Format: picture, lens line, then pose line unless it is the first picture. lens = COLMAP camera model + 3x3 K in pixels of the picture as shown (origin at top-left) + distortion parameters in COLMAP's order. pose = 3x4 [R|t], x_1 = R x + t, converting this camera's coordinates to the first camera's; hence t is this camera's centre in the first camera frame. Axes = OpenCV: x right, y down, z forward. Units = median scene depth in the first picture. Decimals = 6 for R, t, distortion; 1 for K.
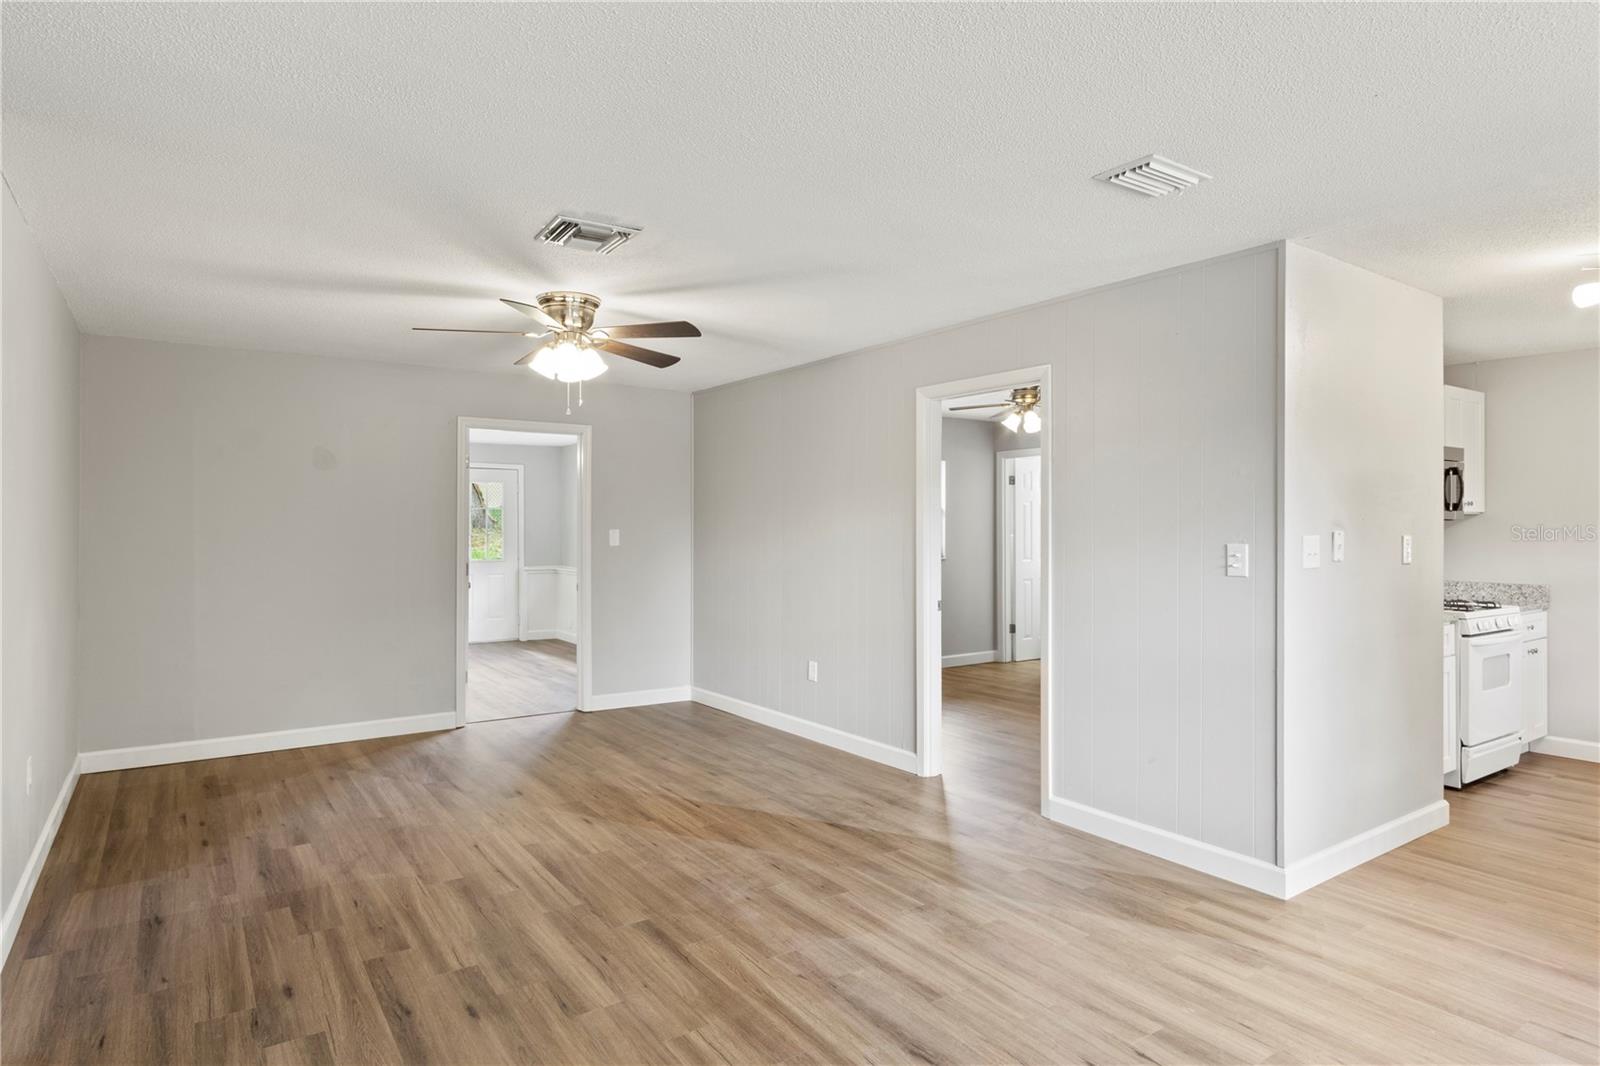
lens RADIAL K [[885.5, 0, 796.4], [0, 885.5, 526.1], [0, 0, 1]] dist [0.001026, 0.000208]
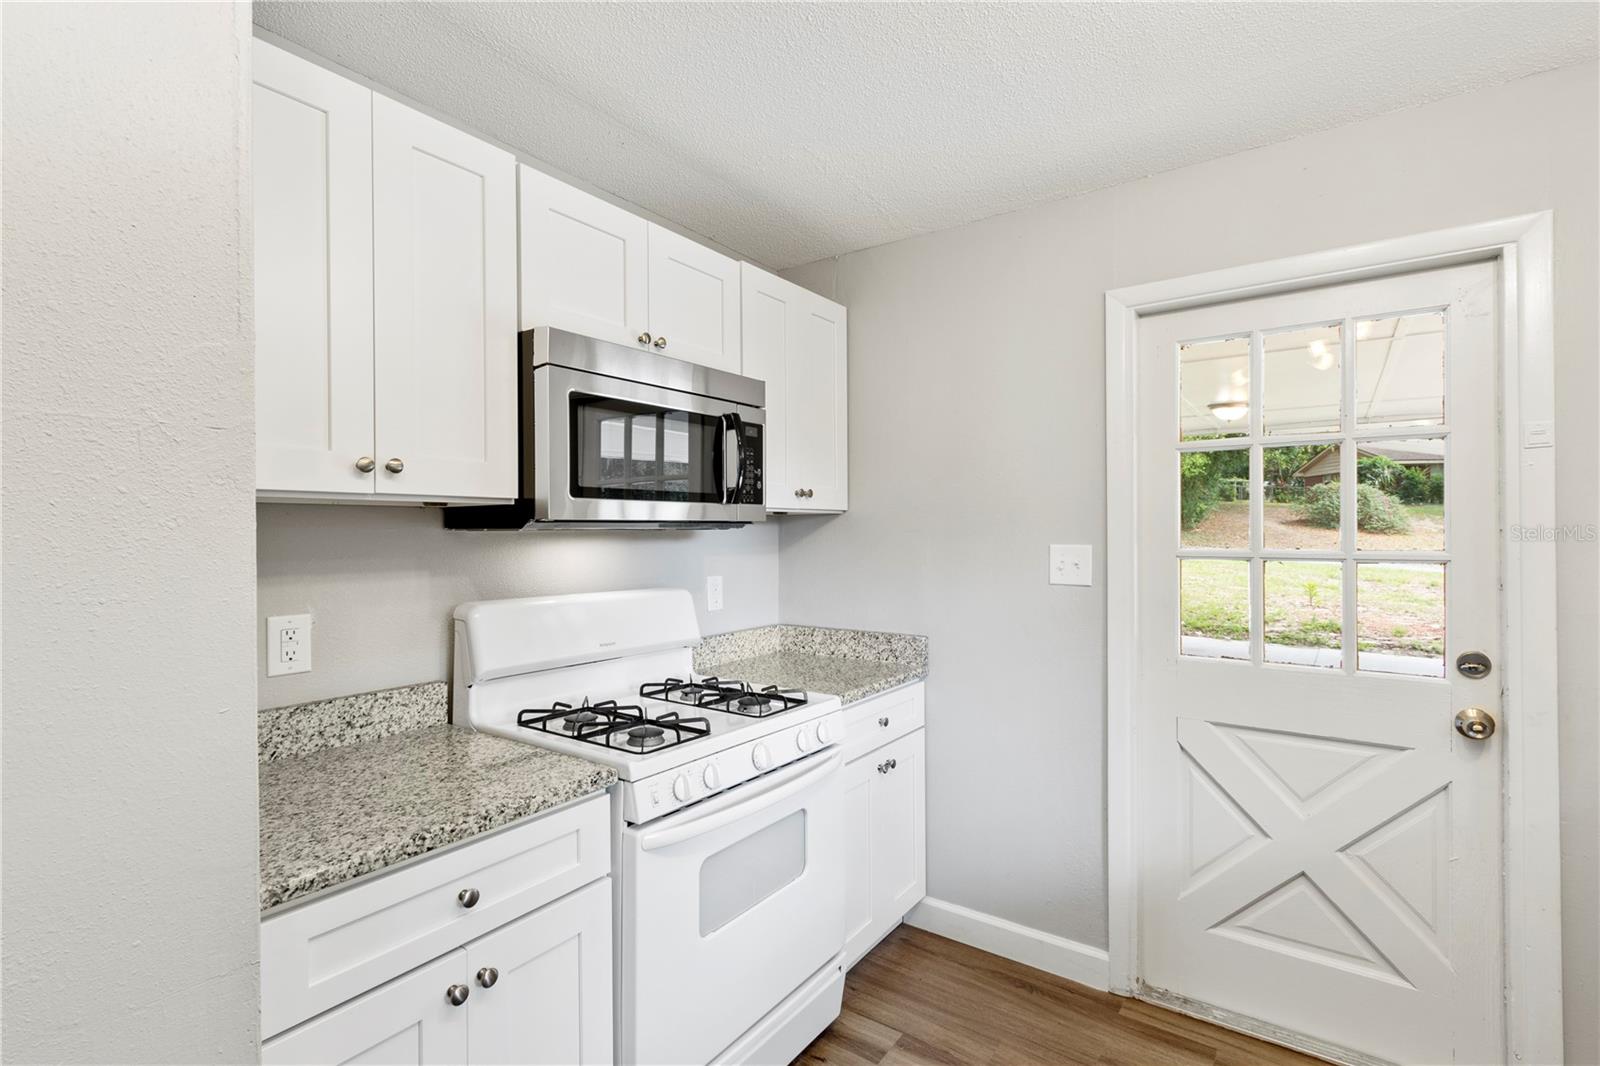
lens RADIAL K [[732.3, 0, 804.1], [0, 732.3, 531.4], [0, 0, 1]] dist [0.003833, 0.000139]
pose [[0.939641, -0.003748, 0.342141, 0.602302], [0.004584, 0.999988, -0.001635, -0.000745], [-0.342130, 0.003104, 0.939647, 0.571259]]
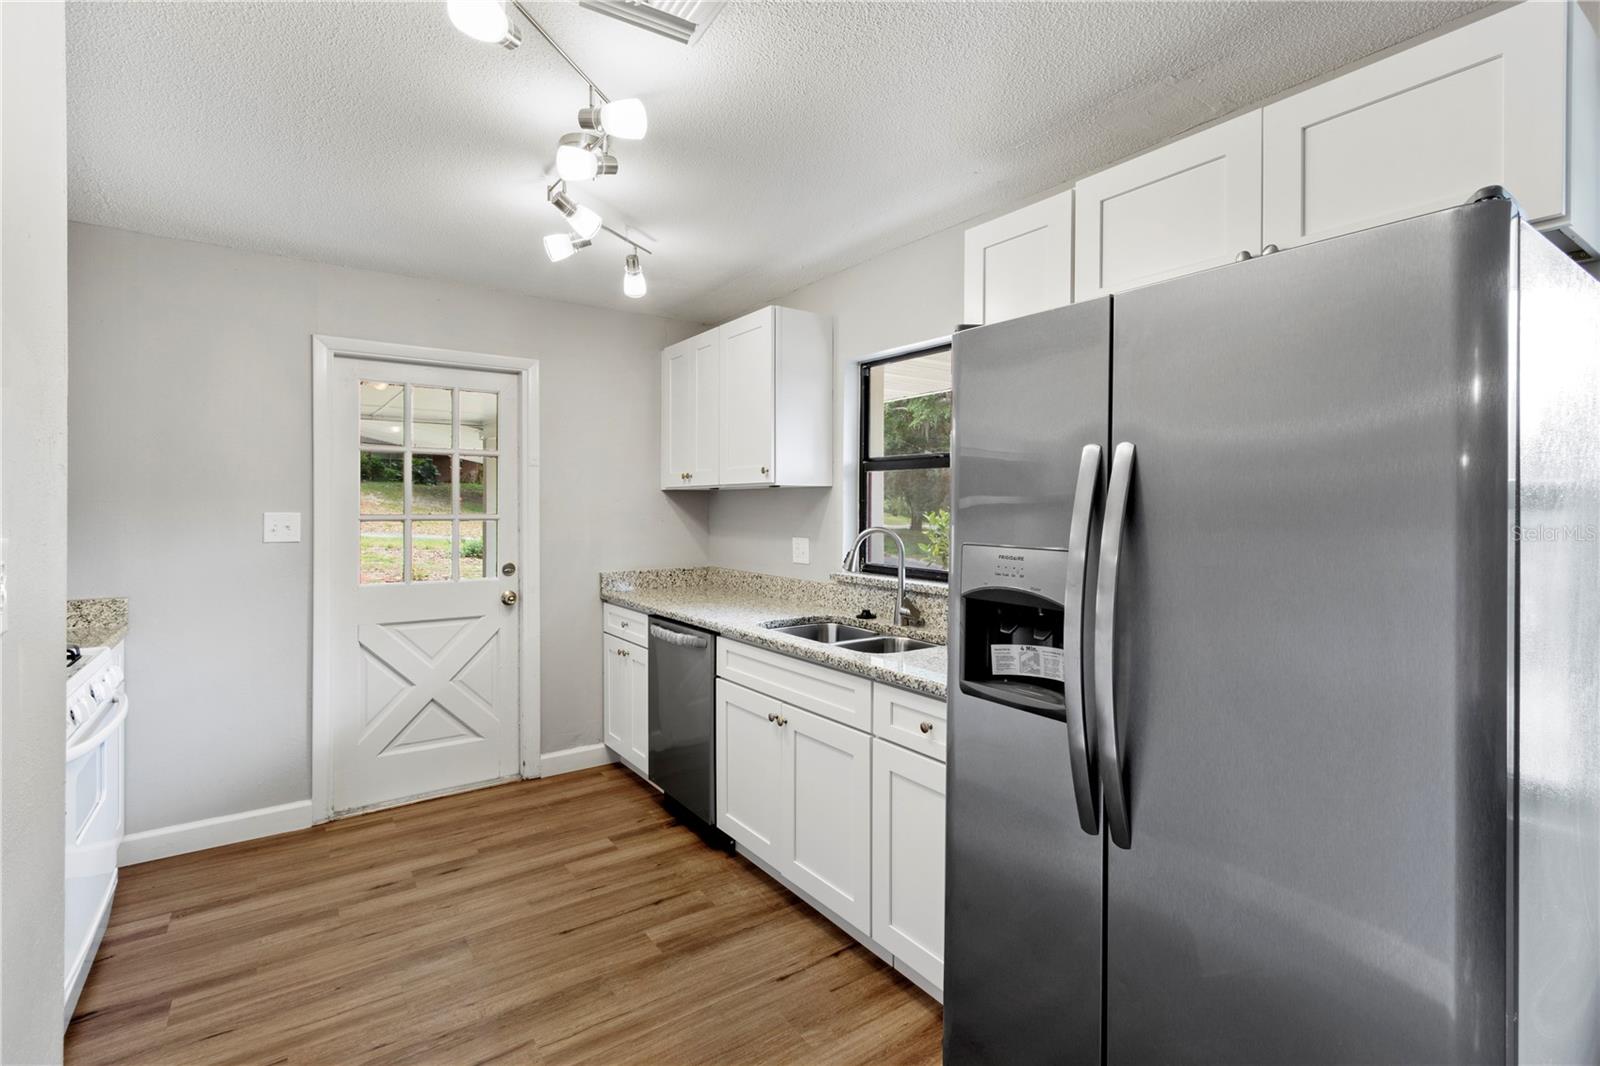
lens RADIAL K [[723.0, 0, 800.1], [0, 723.0, 505.7], [0, 0, 1]] dist [0.001619, 0.000014]
pose [[-0.029007, -0.002013, 0.999577, 0.314752], [-0.003205, 0.999993, 0.001921, -0.000811], [-0.999574, -0.003148, -0.029014, 0.528344]]
